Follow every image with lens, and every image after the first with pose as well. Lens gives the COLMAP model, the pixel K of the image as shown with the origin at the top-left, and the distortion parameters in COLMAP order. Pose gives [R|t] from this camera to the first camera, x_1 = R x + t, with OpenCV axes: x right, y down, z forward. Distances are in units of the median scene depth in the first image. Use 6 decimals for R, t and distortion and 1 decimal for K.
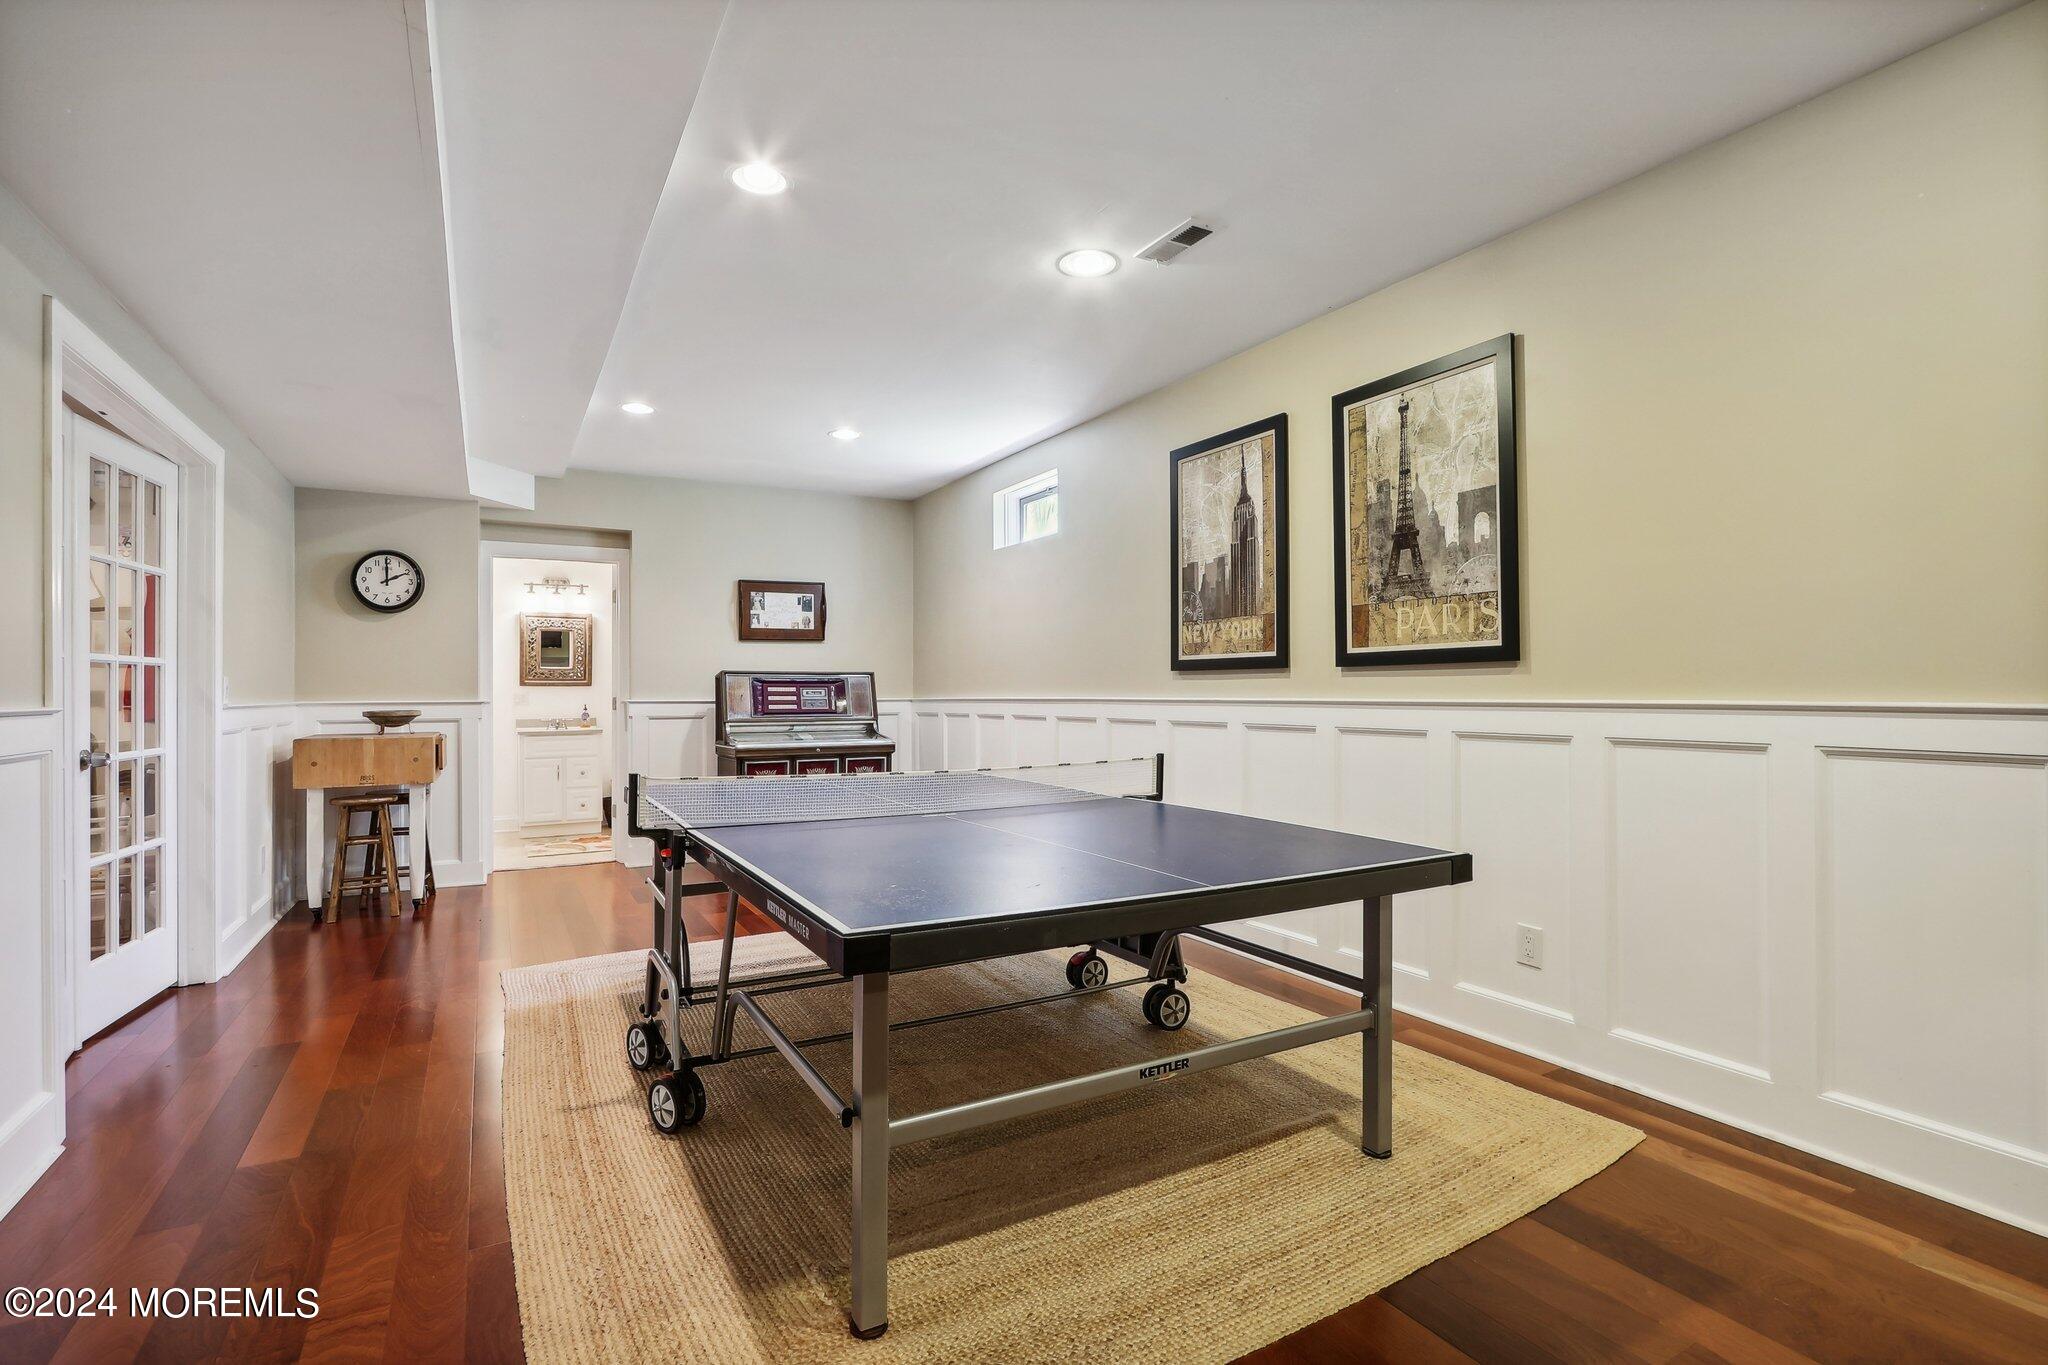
lens RADIAL K [[952.2, 0, 1025.6], [0, 952.2, 682.0], [0, 0, 1]] dist [-0.020530, 0.002355]
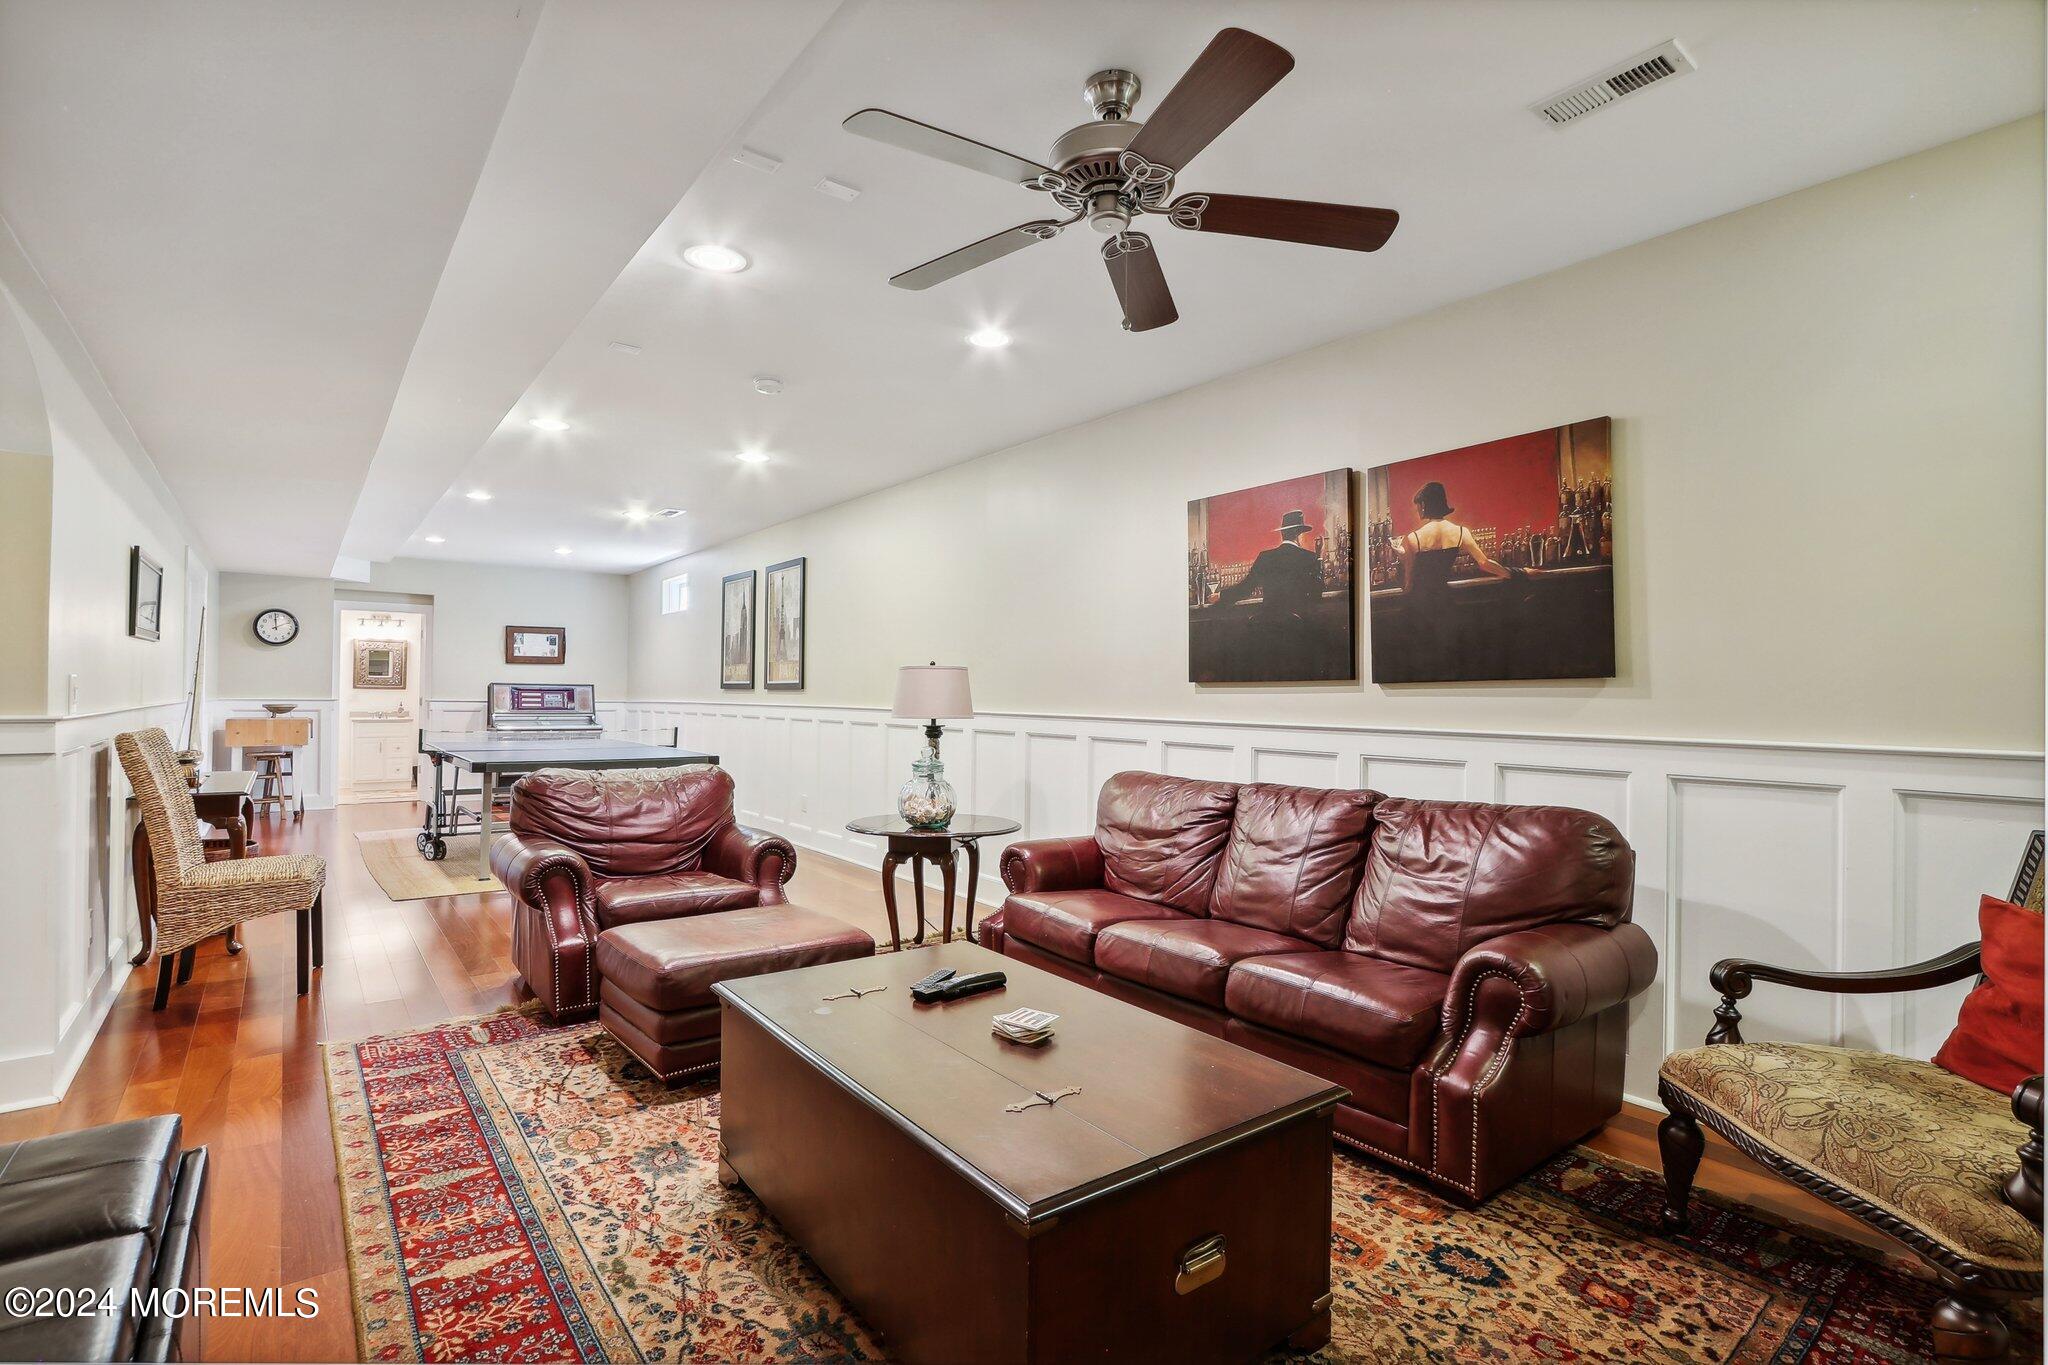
lens RADIAL K [[952.2, 0, 1017.7], [0, 952.2, 679.1], [0, 0, 1]] dist [-0.020530, 0.002355]
pose [[0.989508, 0.016140, 0.143573, 0.341573], [-0.014849, 0.999839, -0.010059, -0.014801], [-0.143712, 0.007822, 0.989589, -0.738819]]
